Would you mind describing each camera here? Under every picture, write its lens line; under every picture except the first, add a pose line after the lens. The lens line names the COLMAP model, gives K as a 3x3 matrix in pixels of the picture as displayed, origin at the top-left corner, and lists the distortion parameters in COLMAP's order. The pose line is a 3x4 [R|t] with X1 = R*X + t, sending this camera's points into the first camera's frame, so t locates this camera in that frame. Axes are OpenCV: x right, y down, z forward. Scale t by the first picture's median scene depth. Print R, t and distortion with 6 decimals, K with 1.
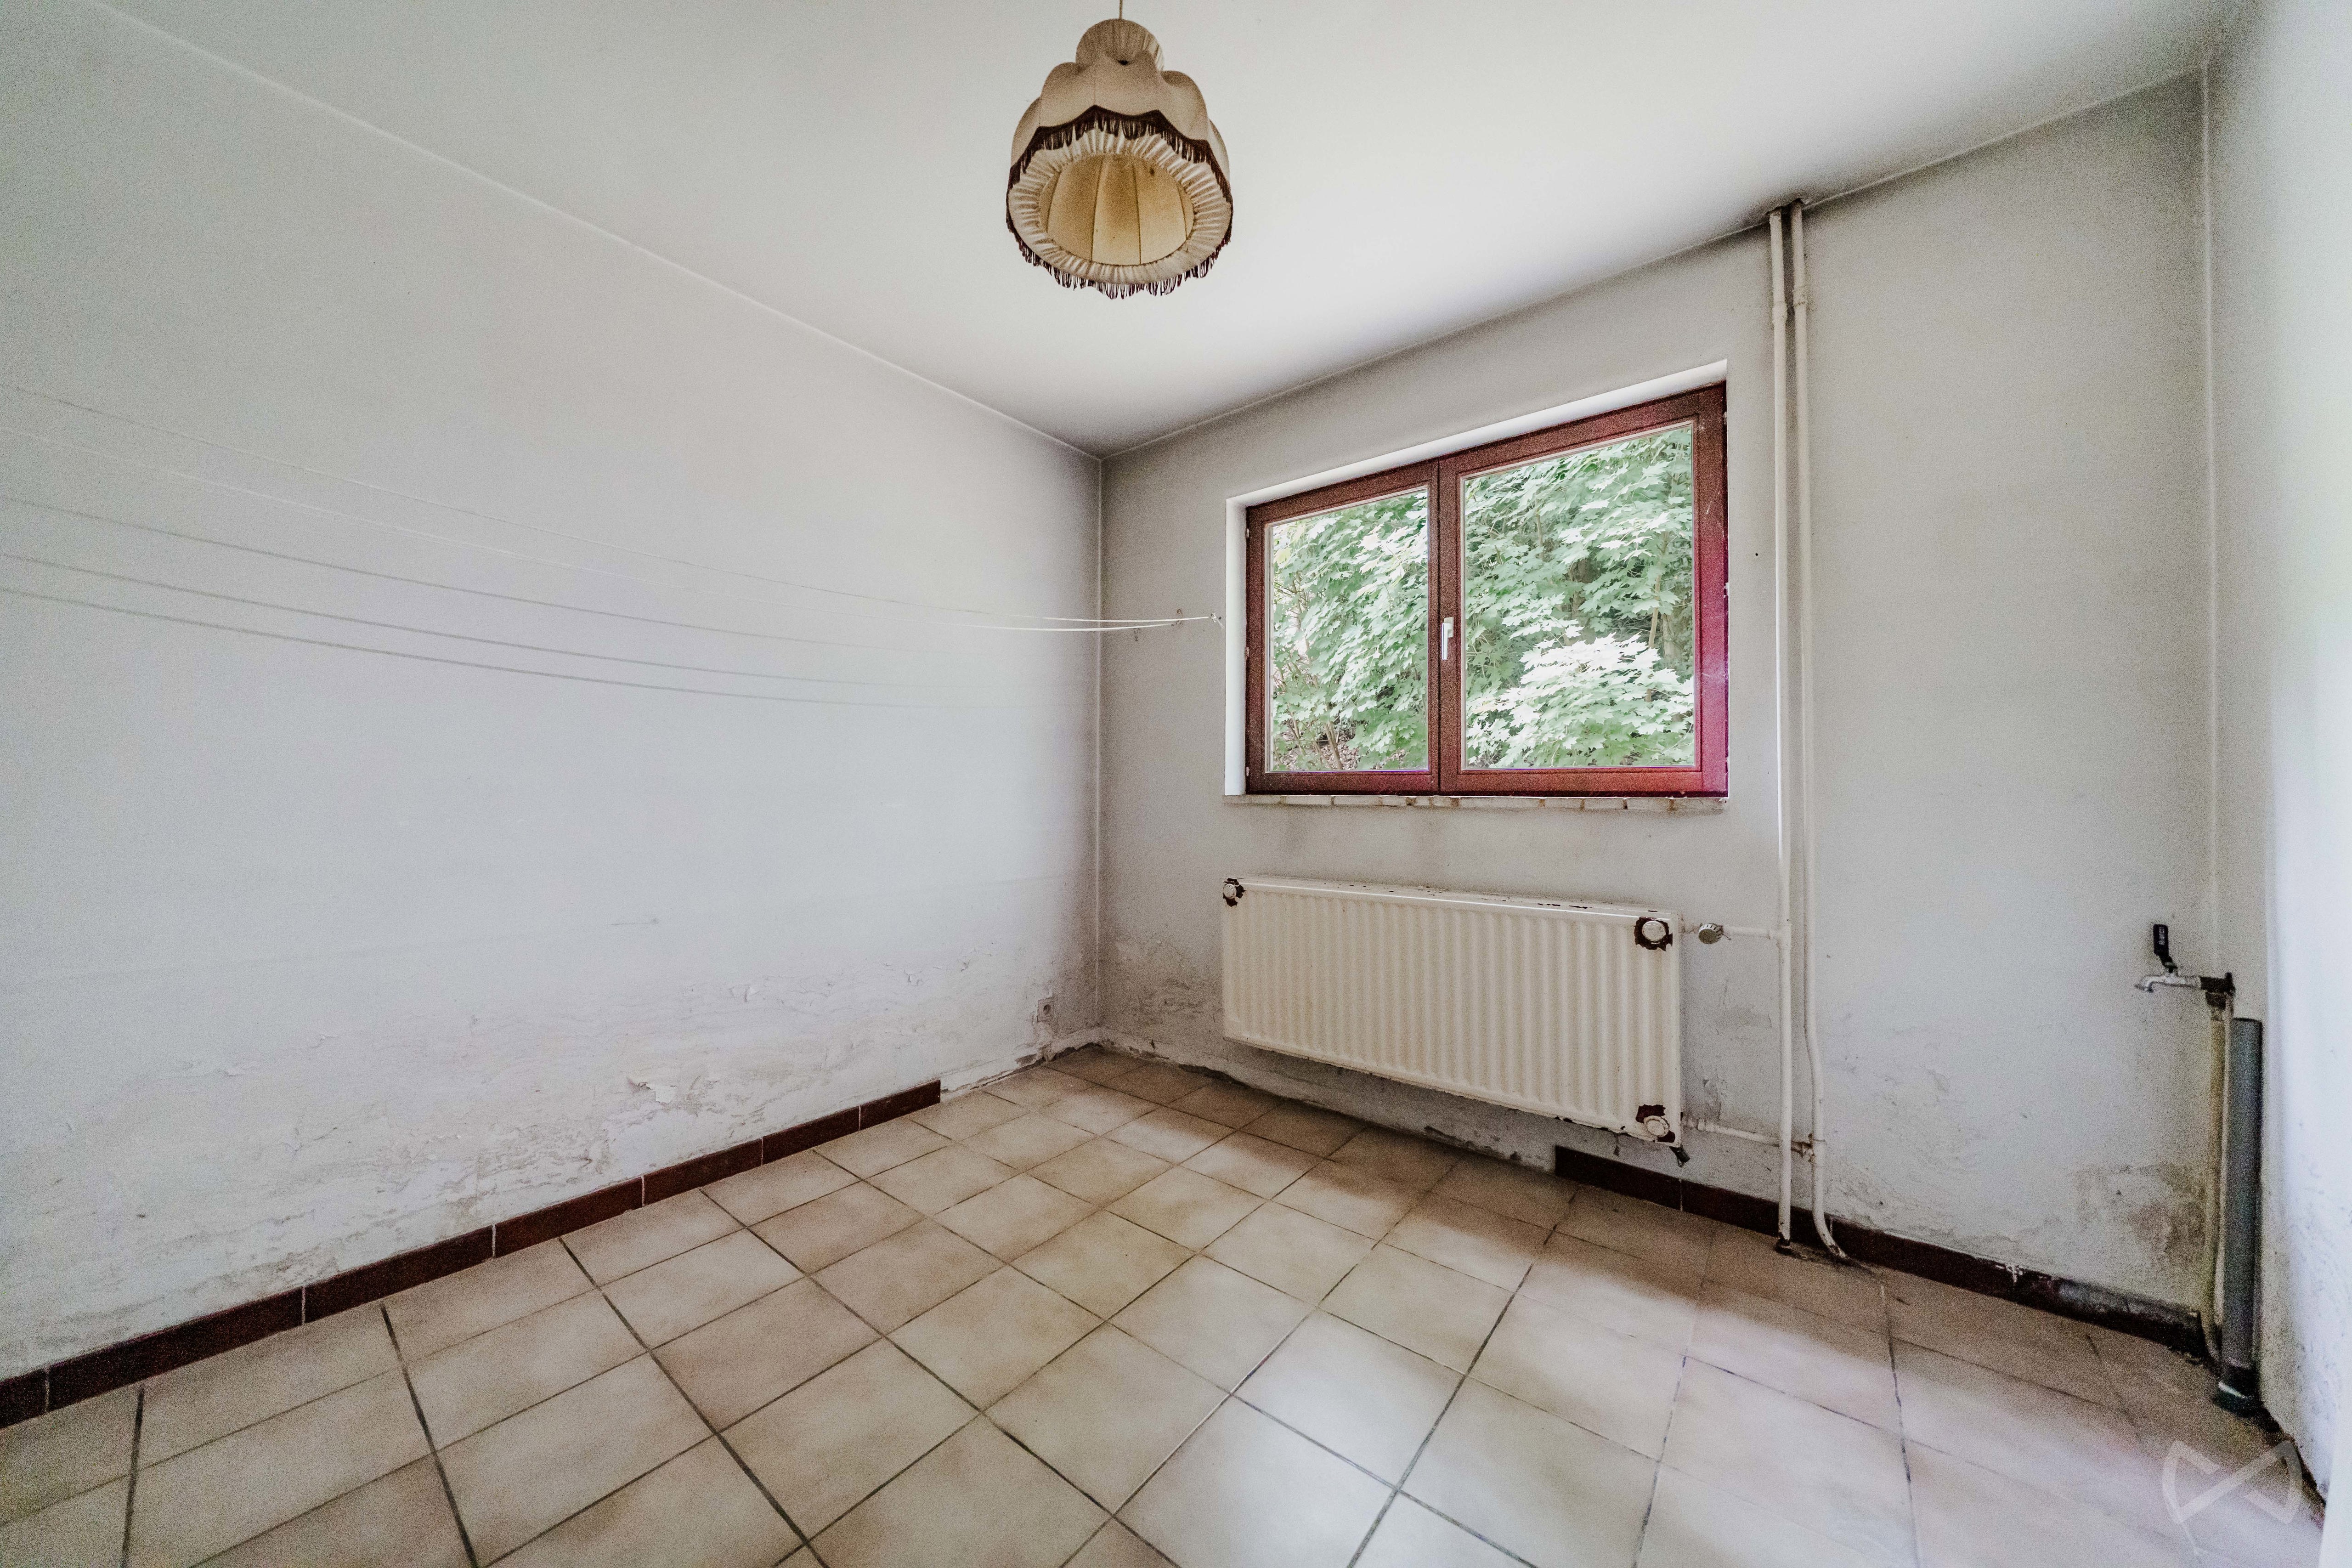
lens RADIAL K [[803.3, 0, 1181.9], [0, 803.3, 776.6], [0, 0, 1]] dist [0.000548, 0.000034]
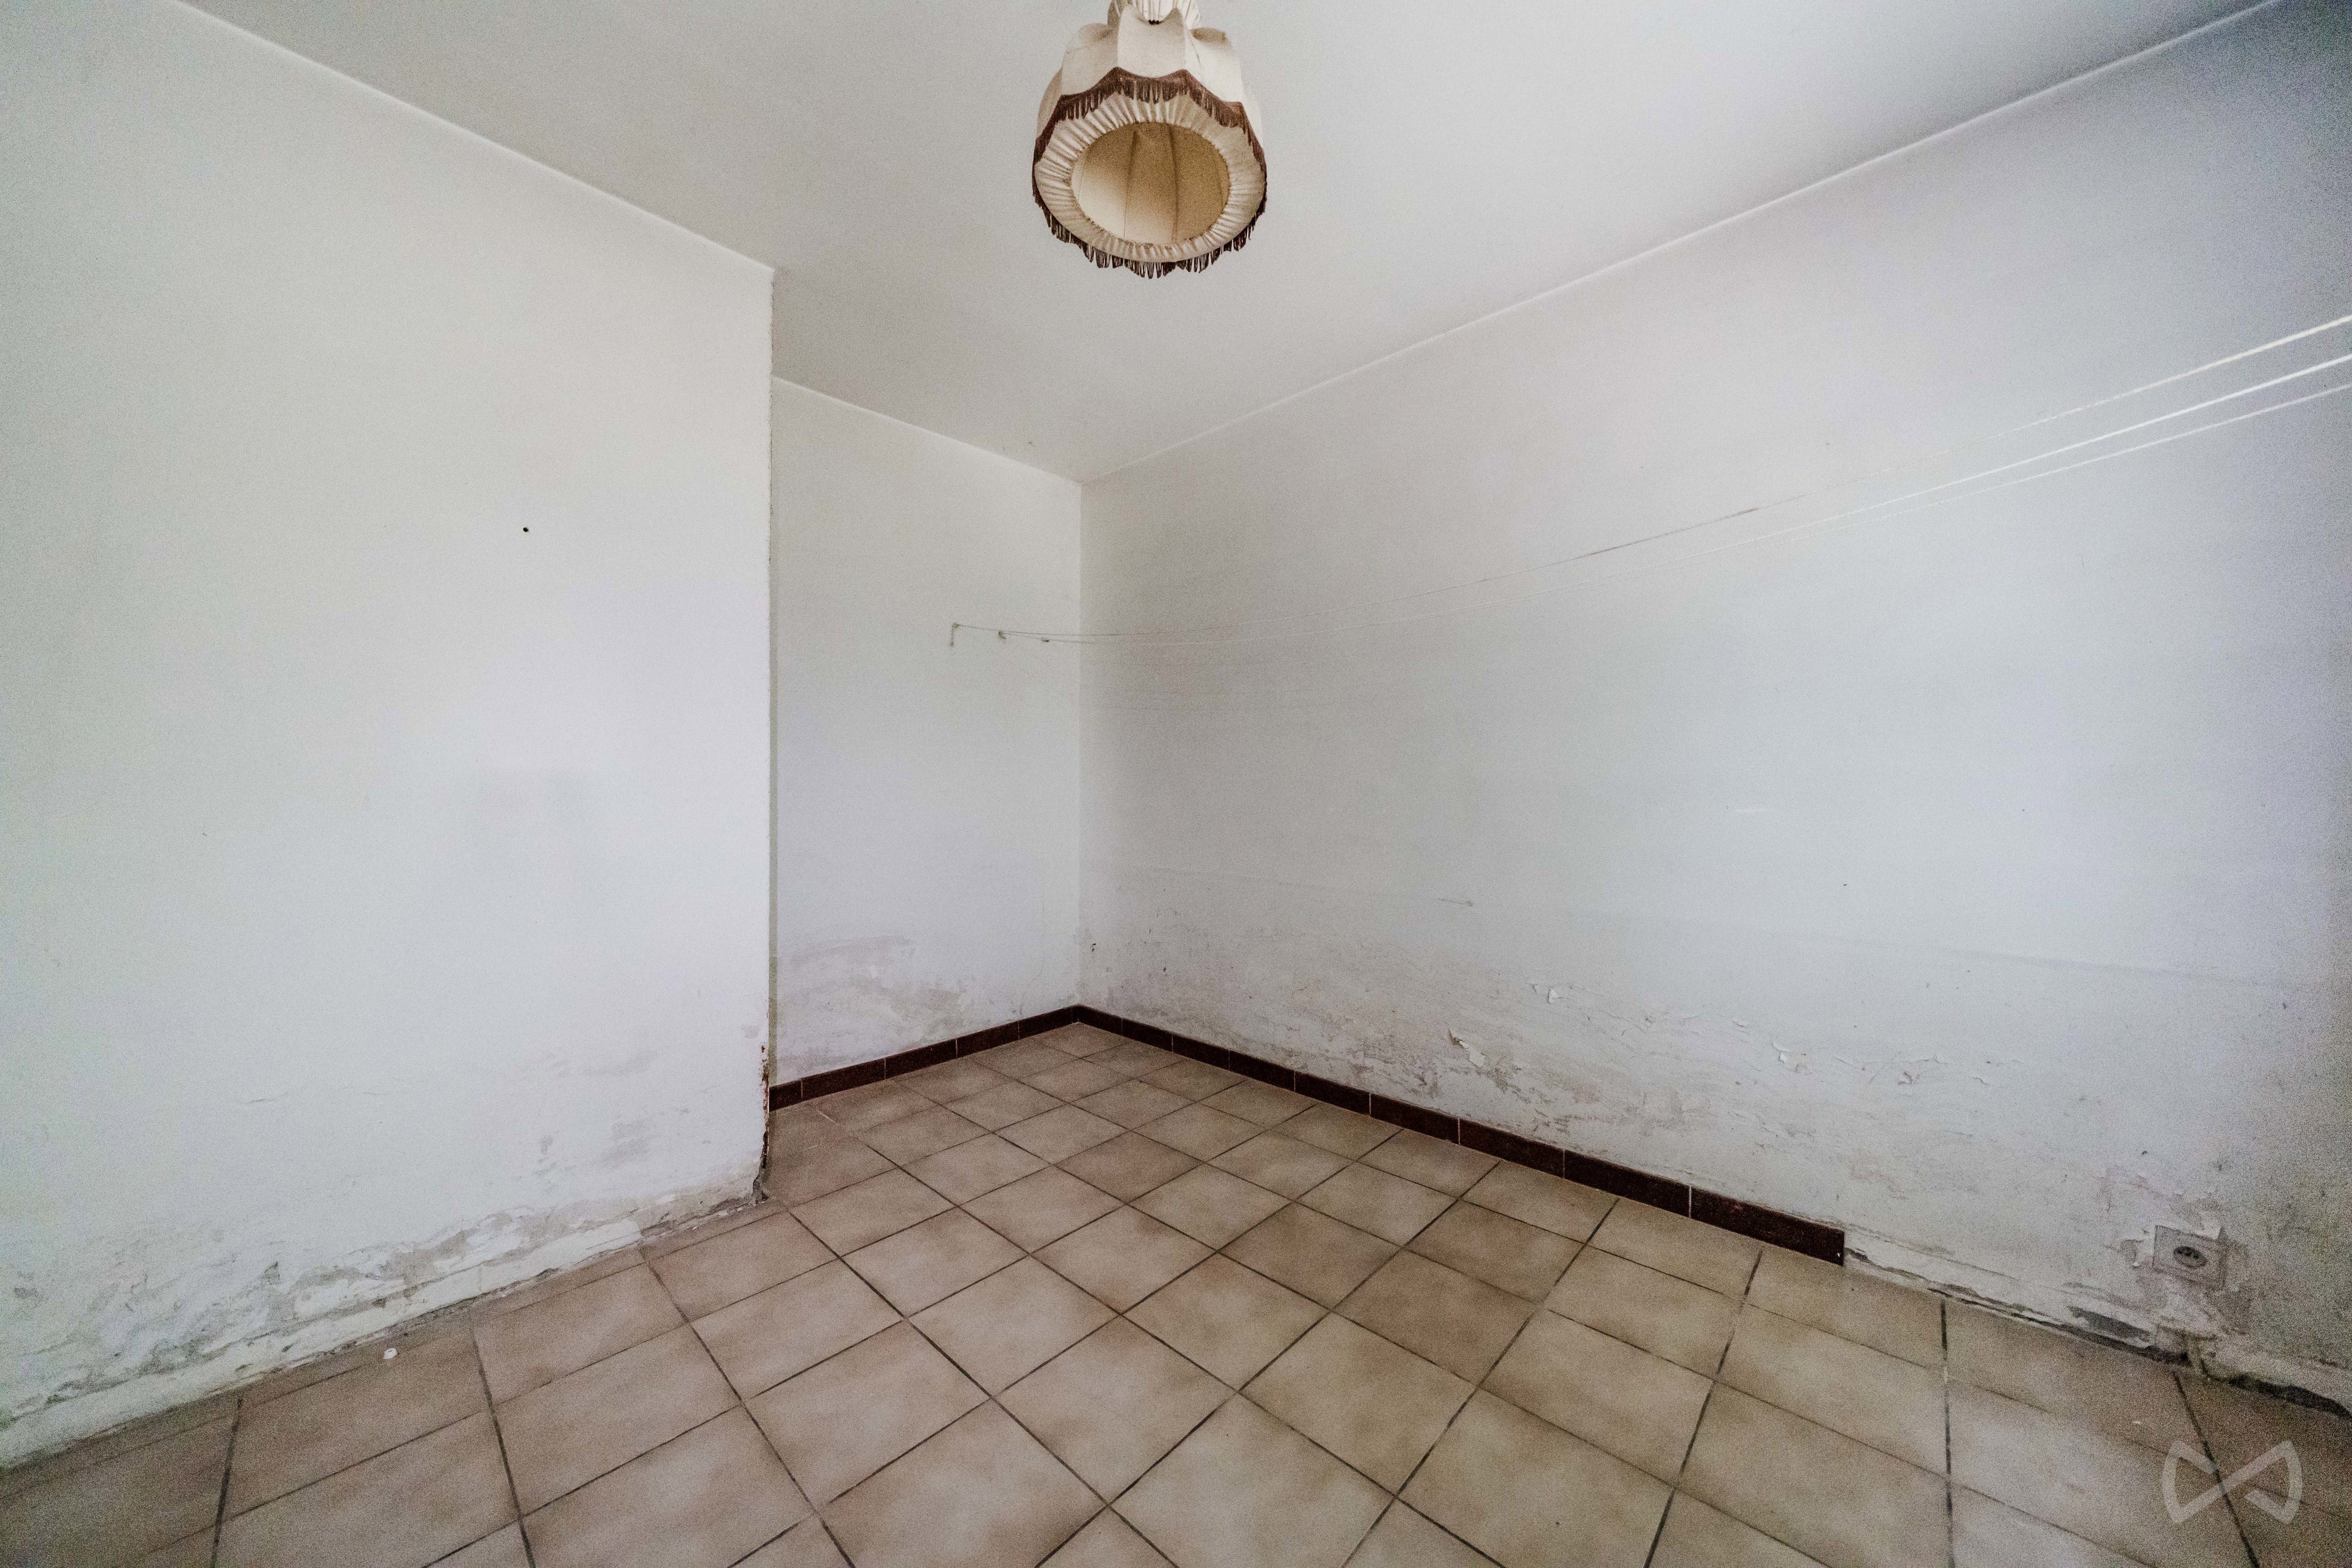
lens RADIAL K [[803.3, 0, 1181.9], [0, 803.3, 776.6], [0, 0, 1]] dist [0.000548, 0.000034]
pose [[-0.070569, -0.019081, -0.997324, 0.524191], [0.010621, 0.999746, -0.019879, 0.016616], [0.997450, -0.011996, -0.070348, 0.670043]]
